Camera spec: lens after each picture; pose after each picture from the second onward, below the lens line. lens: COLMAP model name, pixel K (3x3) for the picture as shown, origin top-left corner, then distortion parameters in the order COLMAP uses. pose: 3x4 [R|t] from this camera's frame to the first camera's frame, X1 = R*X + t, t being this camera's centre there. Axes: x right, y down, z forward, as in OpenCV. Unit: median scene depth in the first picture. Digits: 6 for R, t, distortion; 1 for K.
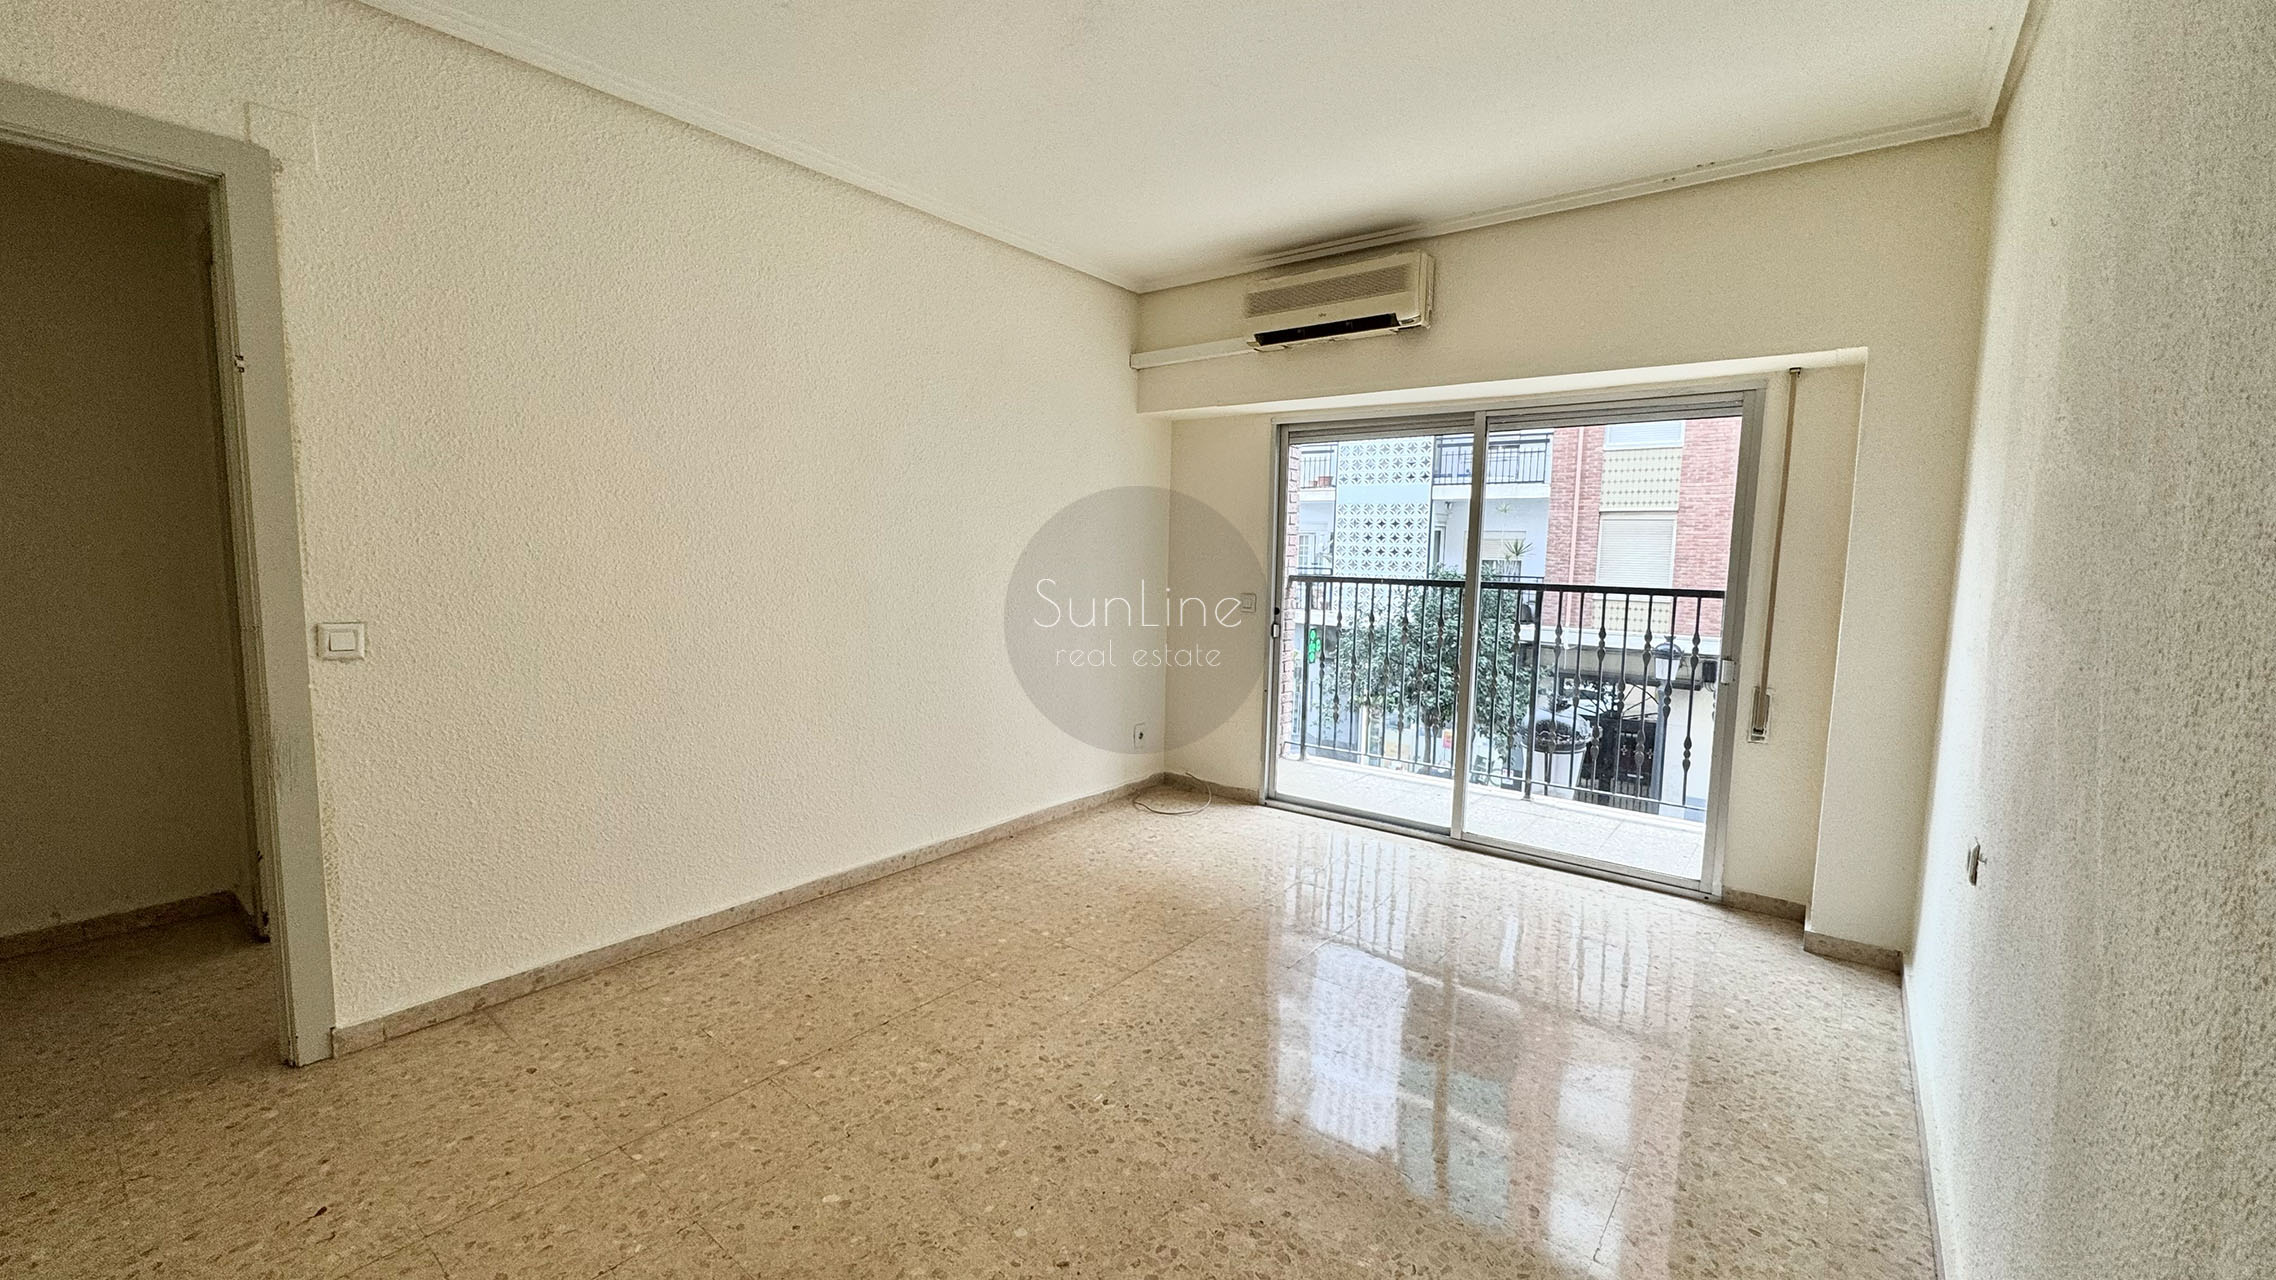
lens RADIAL K [[905.2, 0, 1138.2], [0, 905.2, 637.9], [0, 0, 1]] dist [-0.002956, 0.000100]
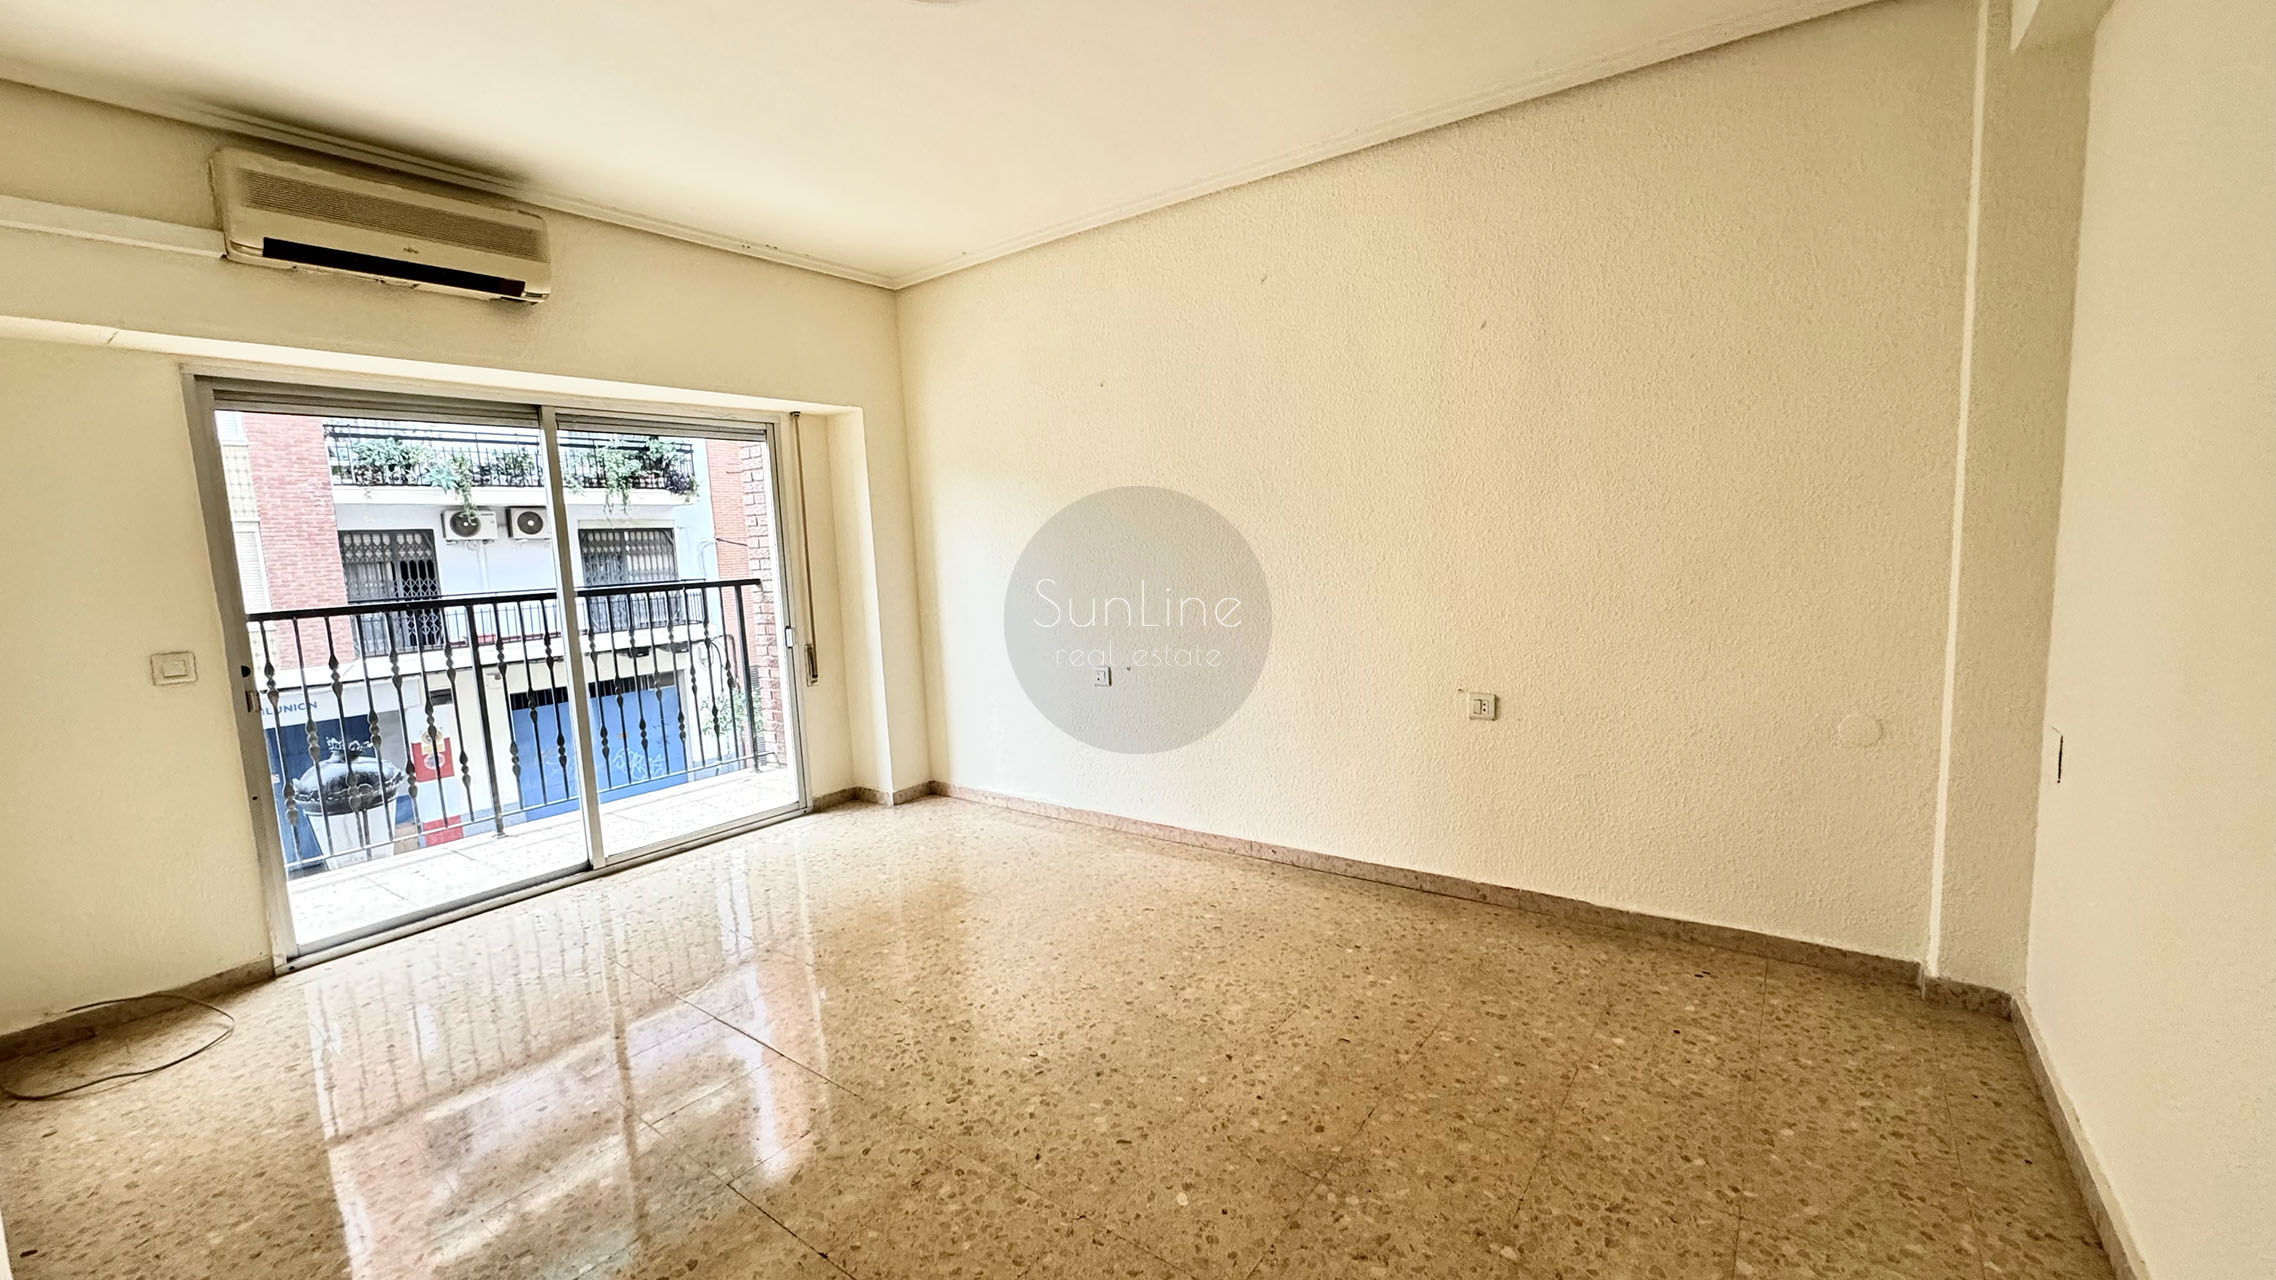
lens RADIAL K [[905.2, 0, 1134.5], [0, 905.2, 638.6], [0, 0, 1]] dist [-0.002956, 0.000100]
pose [[-0.028511, -0.129999, 0.991104, -0.558189], [0.144101, 0.980616, 0.132769, -0.053312], [-0.989152, 0.146605, -0.009226, 0.438075]]
